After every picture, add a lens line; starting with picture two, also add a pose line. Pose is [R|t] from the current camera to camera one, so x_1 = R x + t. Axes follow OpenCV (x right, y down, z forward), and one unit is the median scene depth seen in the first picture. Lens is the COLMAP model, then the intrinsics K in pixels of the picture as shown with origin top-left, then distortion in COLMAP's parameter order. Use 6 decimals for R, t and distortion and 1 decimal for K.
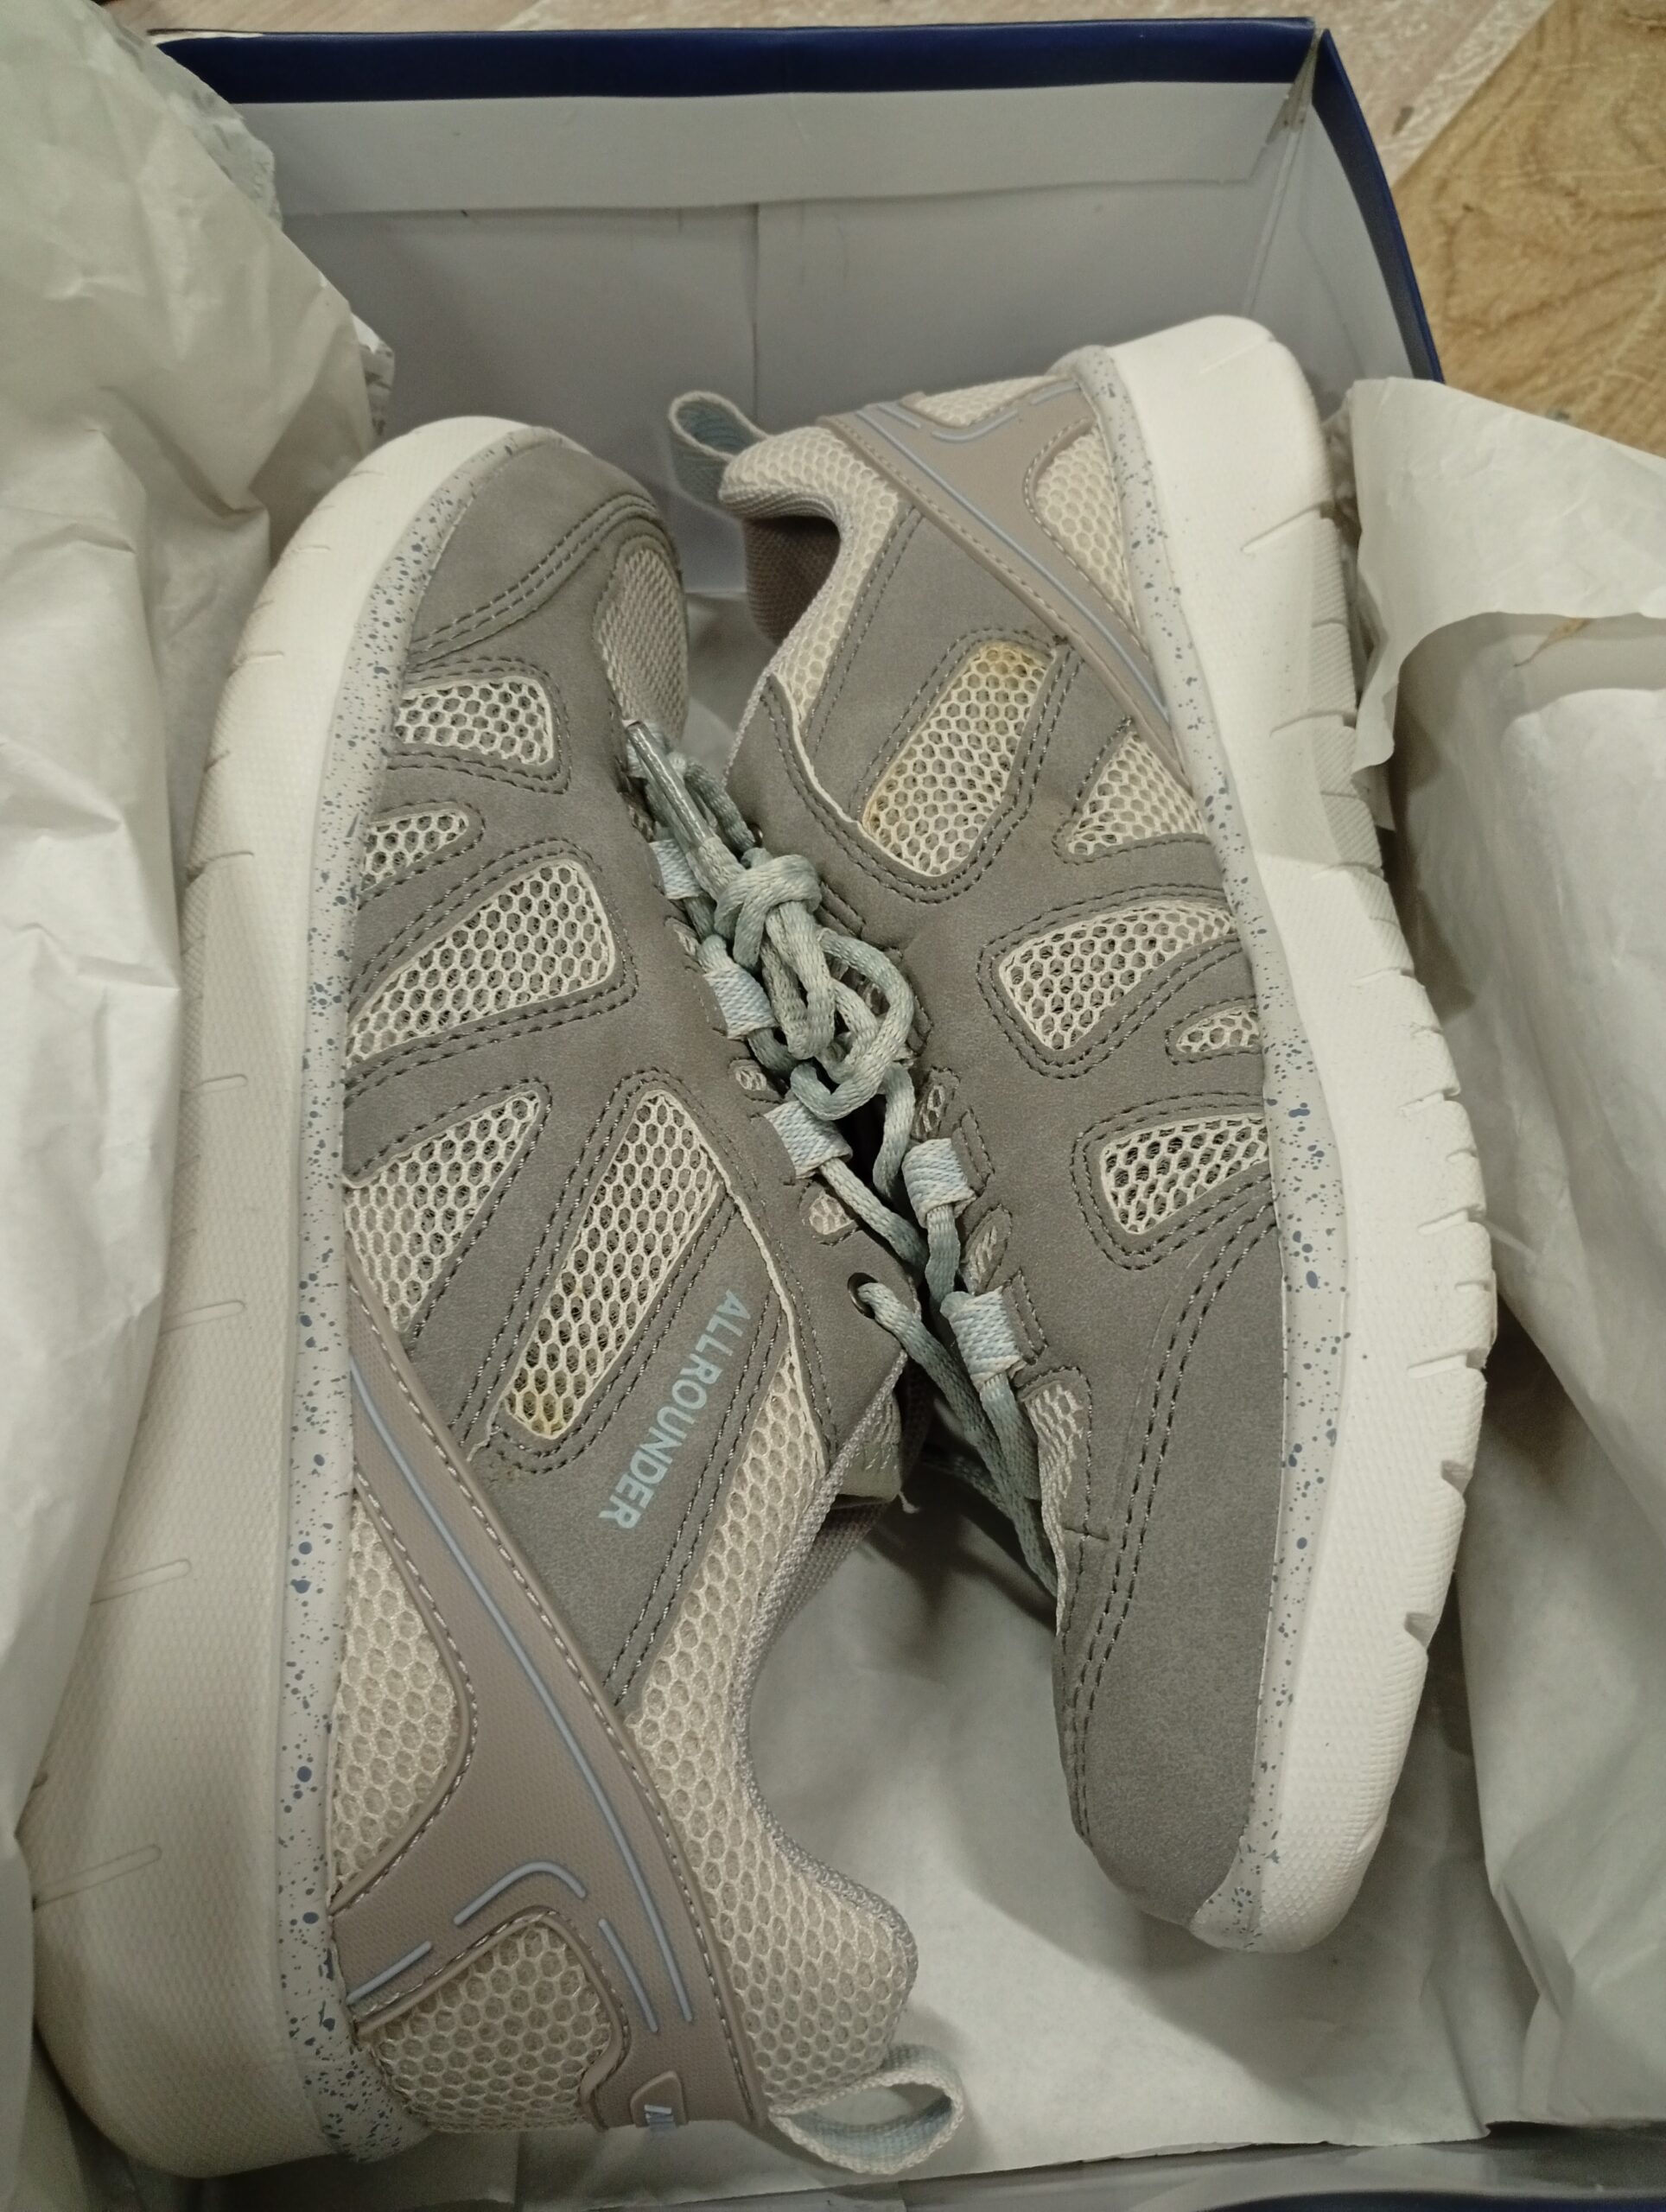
lens RADIAL K [[1935.2, 0, 833.0], [0, 1935.2, 1106.0], [0, 0, 1]] dist [-0.082206, 0.002366]
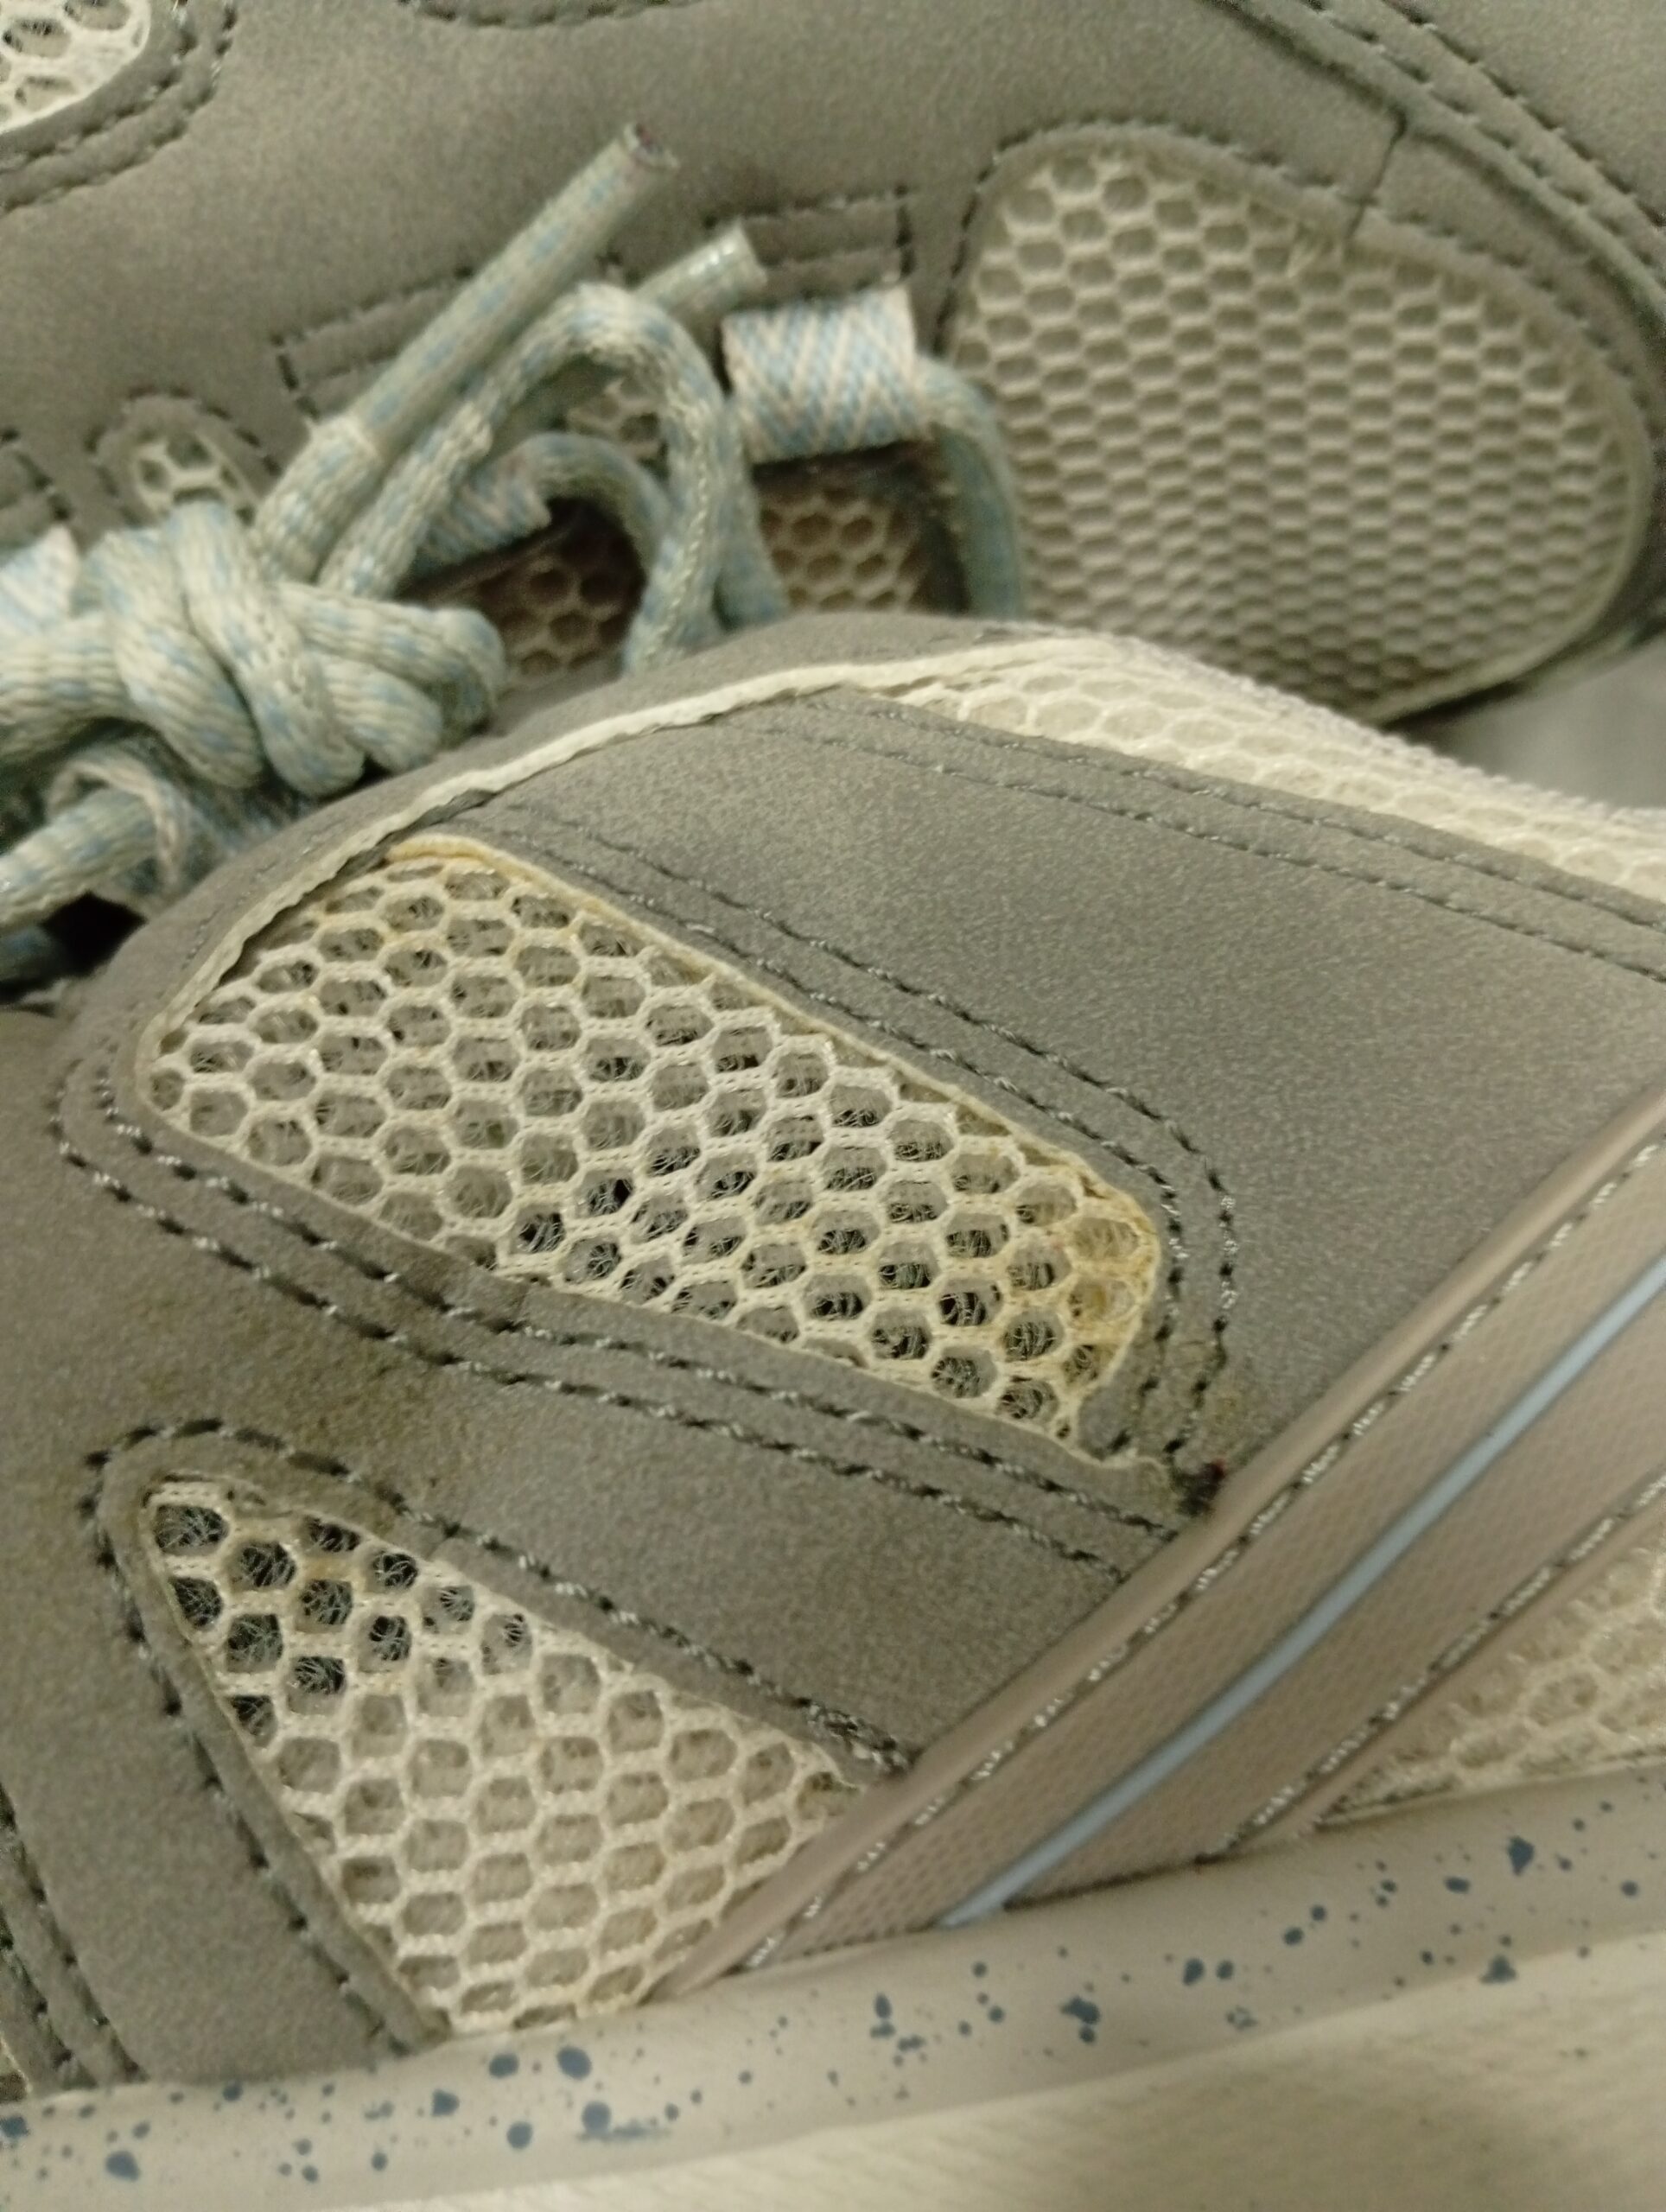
lens RADIAL K [[1935.2, 0, 833.0], [0, 1935.2, 1106.0], [0, 0, 1]] dist [-0.082206, 0.002366]
pose [[0.030009, 0.948458, -0.315479, 0.151418], [-0.890129, 0.168942, 0.423237, -0.320607], [0.454720, 0.268115, 0.849319, 0.748439]]
